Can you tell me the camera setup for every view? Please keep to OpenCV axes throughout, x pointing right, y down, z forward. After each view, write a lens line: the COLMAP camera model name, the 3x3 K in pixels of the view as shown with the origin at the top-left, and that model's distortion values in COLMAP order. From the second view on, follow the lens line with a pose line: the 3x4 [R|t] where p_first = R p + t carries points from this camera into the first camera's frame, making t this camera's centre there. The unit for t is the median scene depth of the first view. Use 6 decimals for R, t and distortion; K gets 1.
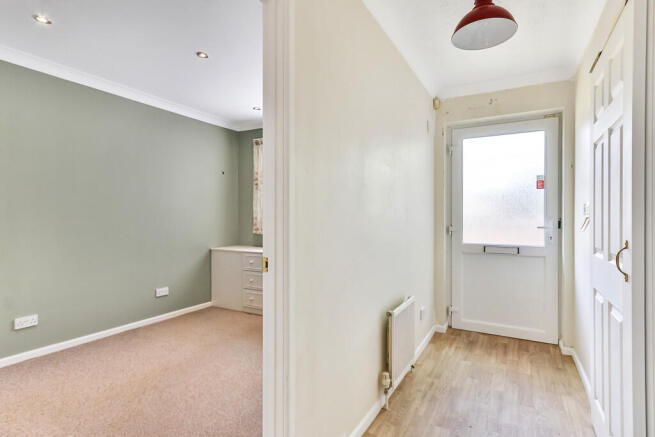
lens RADIAL K [[334.0, 0, 327.5], [0, 334.0, 218.5], [0, 0, 1]] dist [0.004427, 0.000460]
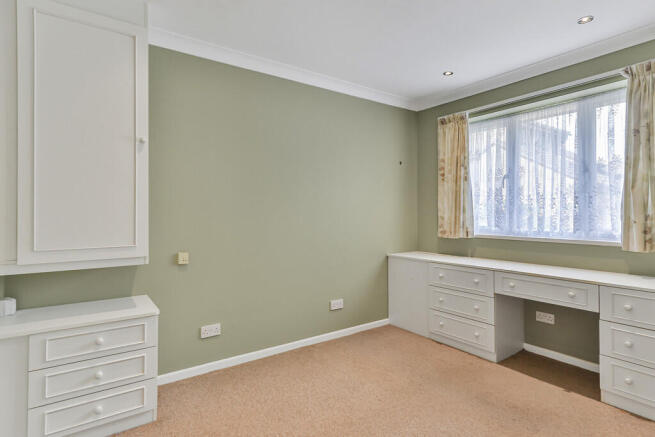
lens RADIAL K [[340.3, 0, 330.9], [0, 340.3, 207.3], [0, 0, 1]] dist [-0.001034, 0.000495]
pose [[0.904809, -0.013218, -0.425612, -0.113701], [0.004211, 0.999747, -0.022098, -0.009126], [0.425796, 0.018203, 0.904636, 0.170559]]
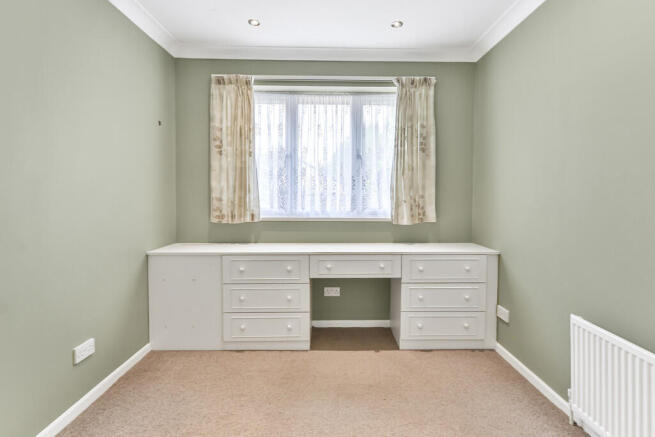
lens RADIAL K [[340.3, 0, 330.9], [0, 340.3, 207.3], [0, 0, 1]] dist [-0.001034, 0.000495]
pose [[0.864982, -0.016801, 0.501522, -0.366477], [0.000680, 0.999478, 0.032311, -0.006656], [-0.501803, -0.027607, 0.864541, 0.334531]]
